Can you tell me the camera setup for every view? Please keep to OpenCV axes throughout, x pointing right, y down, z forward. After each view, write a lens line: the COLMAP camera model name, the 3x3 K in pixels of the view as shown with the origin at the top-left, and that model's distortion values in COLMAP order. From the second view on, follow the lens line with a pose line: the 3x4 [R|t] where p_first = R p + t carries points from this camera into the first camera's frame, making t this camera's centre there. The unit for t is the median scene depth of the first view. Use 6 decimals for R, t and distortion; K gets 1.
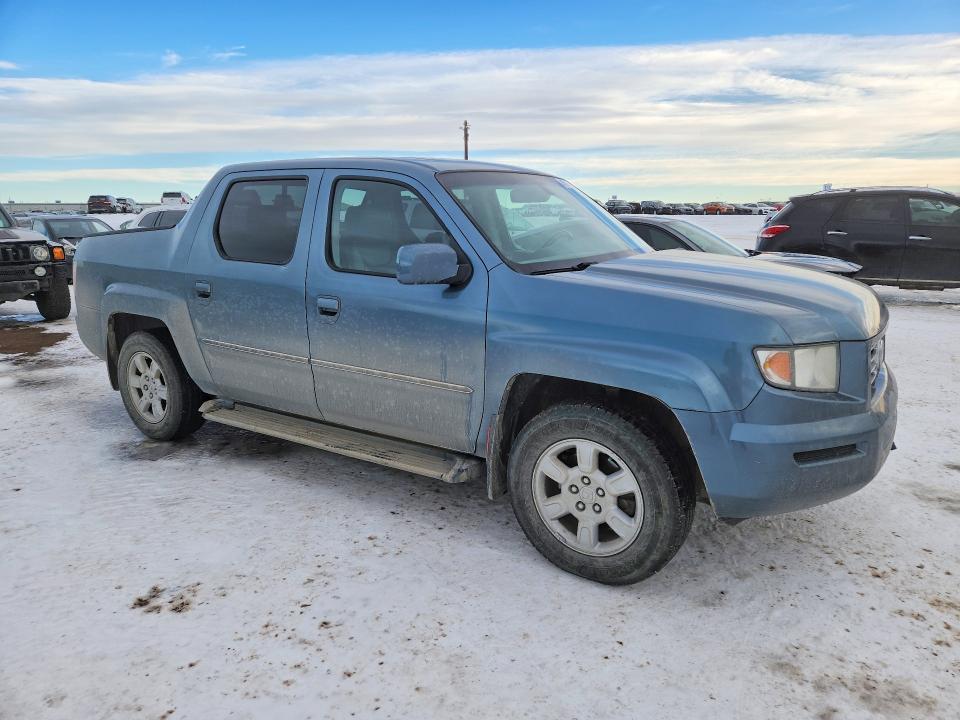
lens RADIAL K [[711.0, 0, 480.0], [0, 711.0, 360.0], [0, 0, 1]] dist [-0.010180, -0.007825]
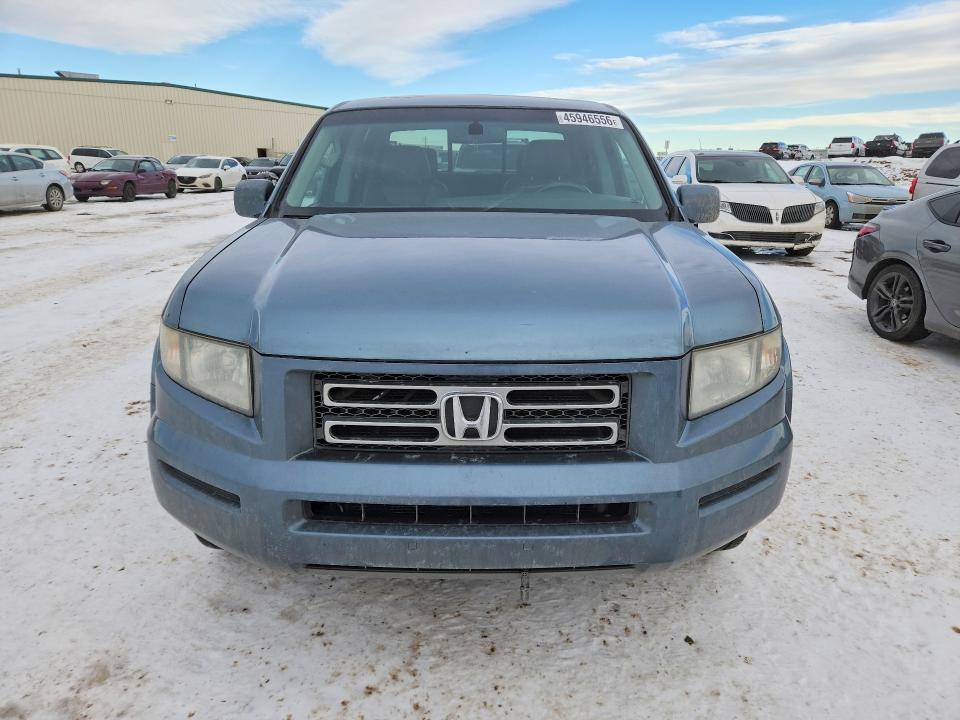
lens RADIAL K [[711.0, 0, 480.0], [0, 711.0, 360.0], [0, 0, 1]] dist [-0.010180, -0.007825]
pose [[0.496844, 0.234309, -0.835611, 0.154139], [-0.176151, 0.970048, 0.167268, -0.020584], [0.849774, 0.064087, 0.523236, 0.107779]]
